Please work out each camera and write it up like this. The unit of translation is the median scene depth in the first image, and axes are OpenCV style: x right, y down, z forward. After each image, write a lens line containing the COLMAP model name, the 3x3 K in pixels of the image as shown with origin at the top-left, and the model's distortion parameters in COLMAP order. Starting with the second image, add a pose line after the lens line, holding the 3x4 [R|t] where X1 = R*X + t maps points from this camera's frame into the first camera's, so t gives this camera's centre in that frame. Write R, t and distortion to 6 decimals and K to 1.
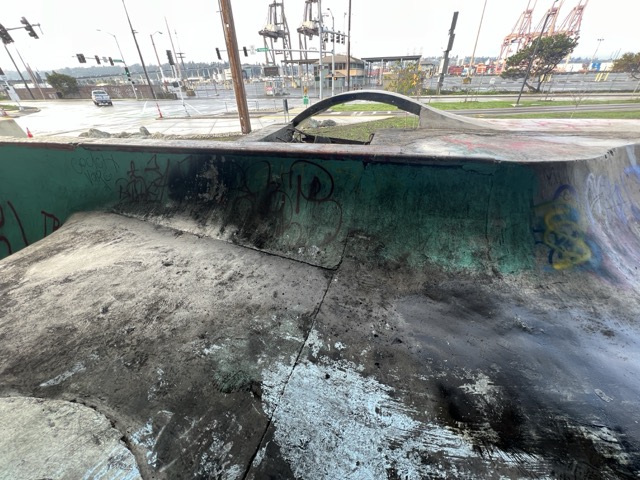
lens RADIAL K [[253.8, 0, 320.1], [0, 253.8, 240.9], [0, 0, 1]] dist [-0.000106, -0.000961]
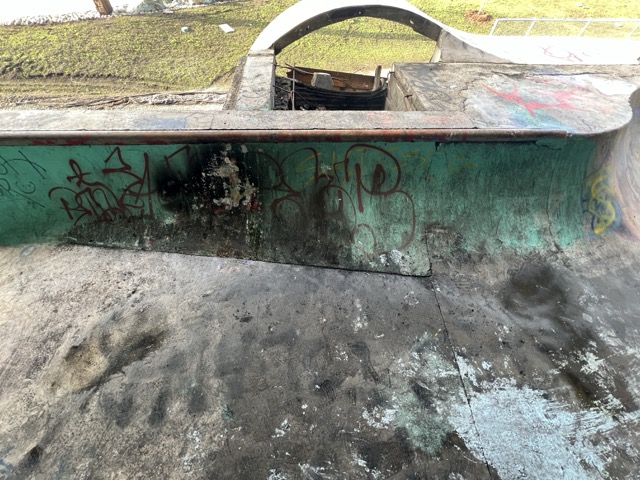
lens RADIAL K [[253.8, 0, 319.9], [0, 253.8, 240.0], [0, 0, 1]] dist [-0.000106, -0.000961]
pose [[0.942282, -0.226019, 0.247021, -0.518865], [0.125324, 0.922231, 0.365765, -0.400891], [-0.310480, -0.313696, 0.897327, 0.281515]]
